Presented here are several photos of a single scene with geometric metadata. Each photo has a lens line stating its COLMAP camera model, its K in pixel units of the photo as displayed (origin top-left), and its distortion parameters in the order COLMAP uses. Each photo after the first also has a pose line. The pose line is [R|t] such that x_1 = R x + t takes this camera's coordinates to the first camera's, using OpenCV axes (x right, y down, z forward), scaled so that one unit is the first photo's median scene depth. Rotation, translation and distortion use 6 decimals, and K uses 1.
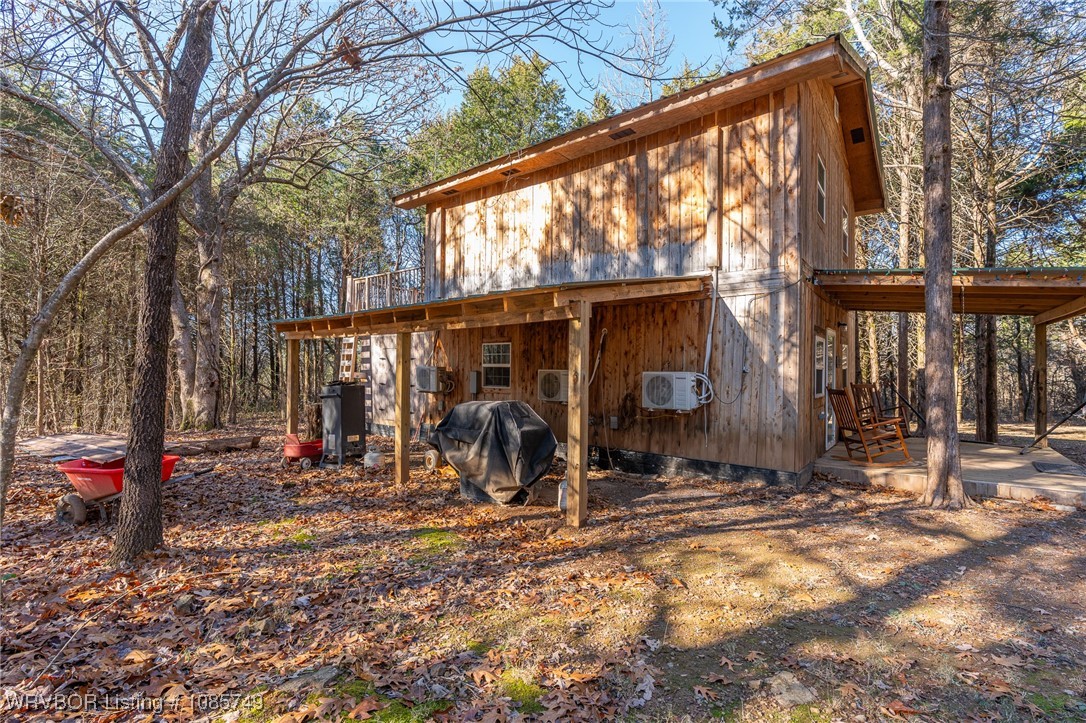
lens RADIAL K [[492.8, 0, 540.7], [0, 492.8, 366.5], [0, 0, 1]] dist [-0.003098, -0.000510]
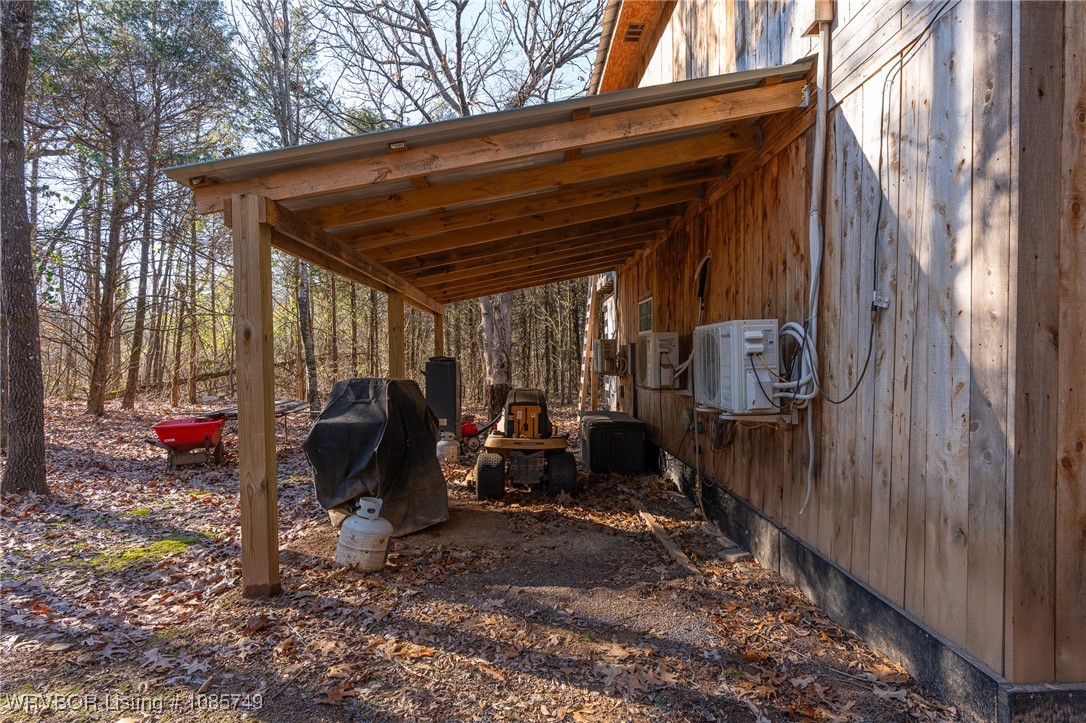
lens RADIAL K [[537.1, 0, 537.3], [0, 537.1, 365.8], [0, 0, 1]] dist [0.001781, 0.000353]
pose [[0.650139, -0.001656, -0.759813, 0.481423], [0.021883, 0.999624, 0.016546, 0.034569], [0.759500, -0.027384, 0.649931, 0.533614]]
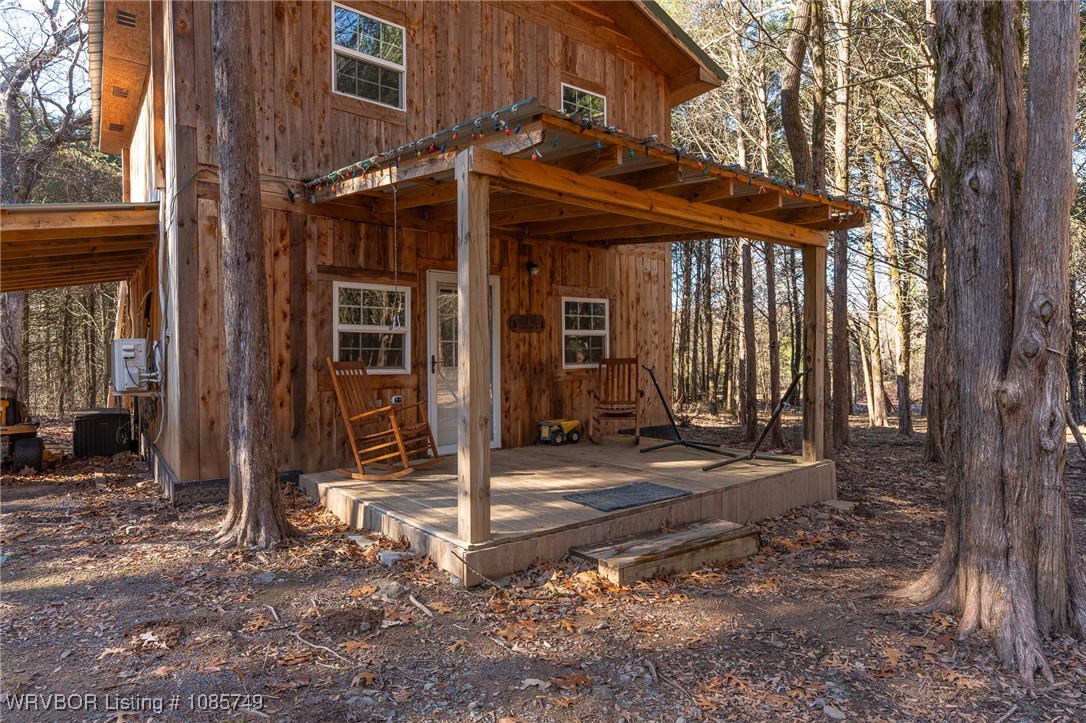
lens RADIAL K [[614.7, 0, 544.9], [0, 614.7, 363.7], [0, 0, 1]] dist [-0.003846, 0.002848]
pose [[0.969764, -0.012087, -0.243745, 1.000573], [0.016628, 0.999724, 0.016581, 0.039026], [0.243477, -0.020133, 0.969698, 0.266308]]
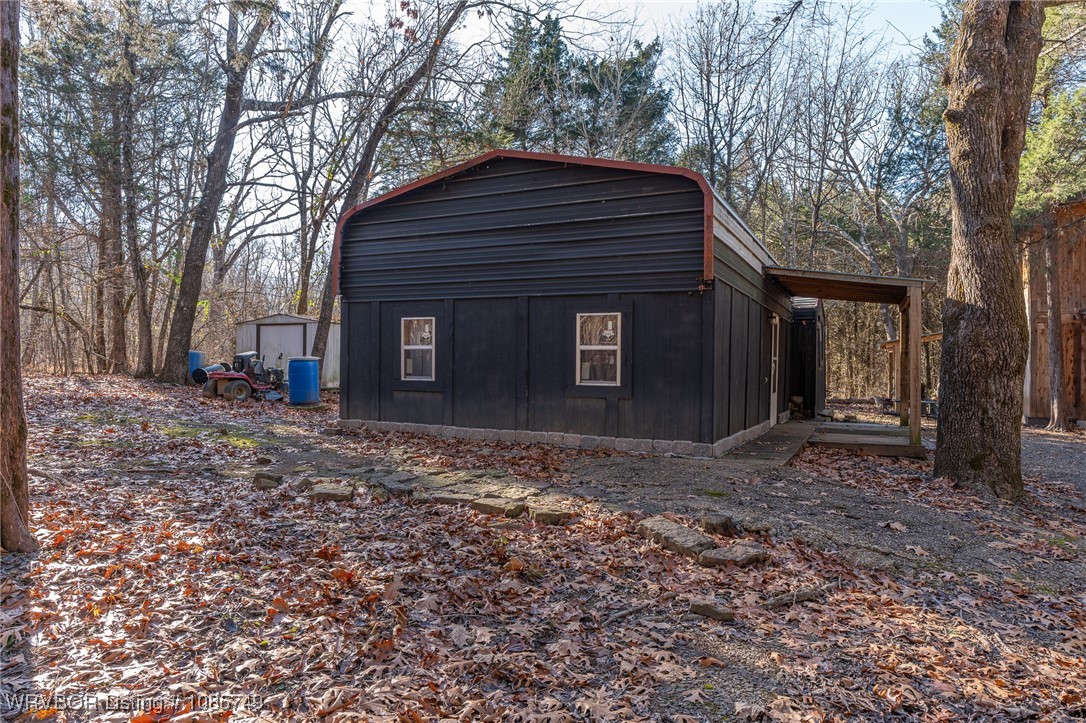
lens RADIAL K [[677.3, 0, 542.8], [0, 677.3, 361.8], [0, 0, 1]] dist [0.002681, 0.000886]
pose [[0.242174, -0.003401, -0.970227, 2.266639], [0.012359, 0.999924, -0.000421, -0.032044], [0.970154, -0.011889, 0.242198, -1.324668]]
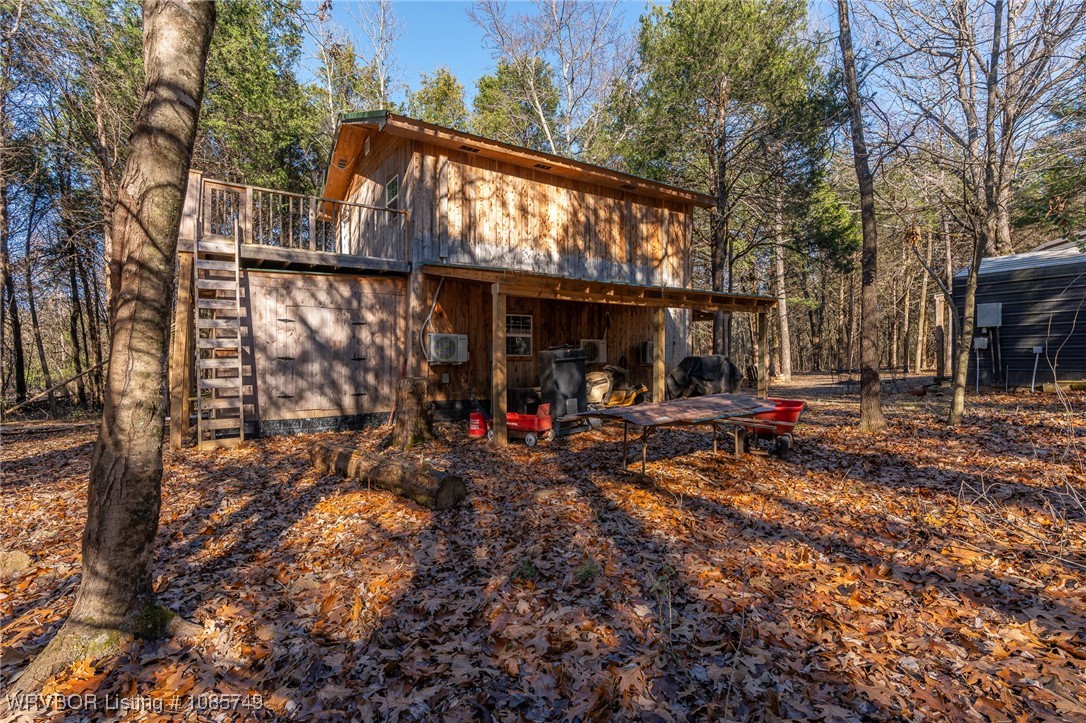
lens RADIAL K [[544.9, 0, 542.6], [0, 544.9, 359.2], [0, 0, 1]] dist [-0.002298, -0.000036]
pose [[0.286801, -0.005097, 0.957977, -1.585327], [0.000972, 0.999987, 0.005030, 0.057816], [-0.957990, -0.000511, 0.286802, 0.792128]]
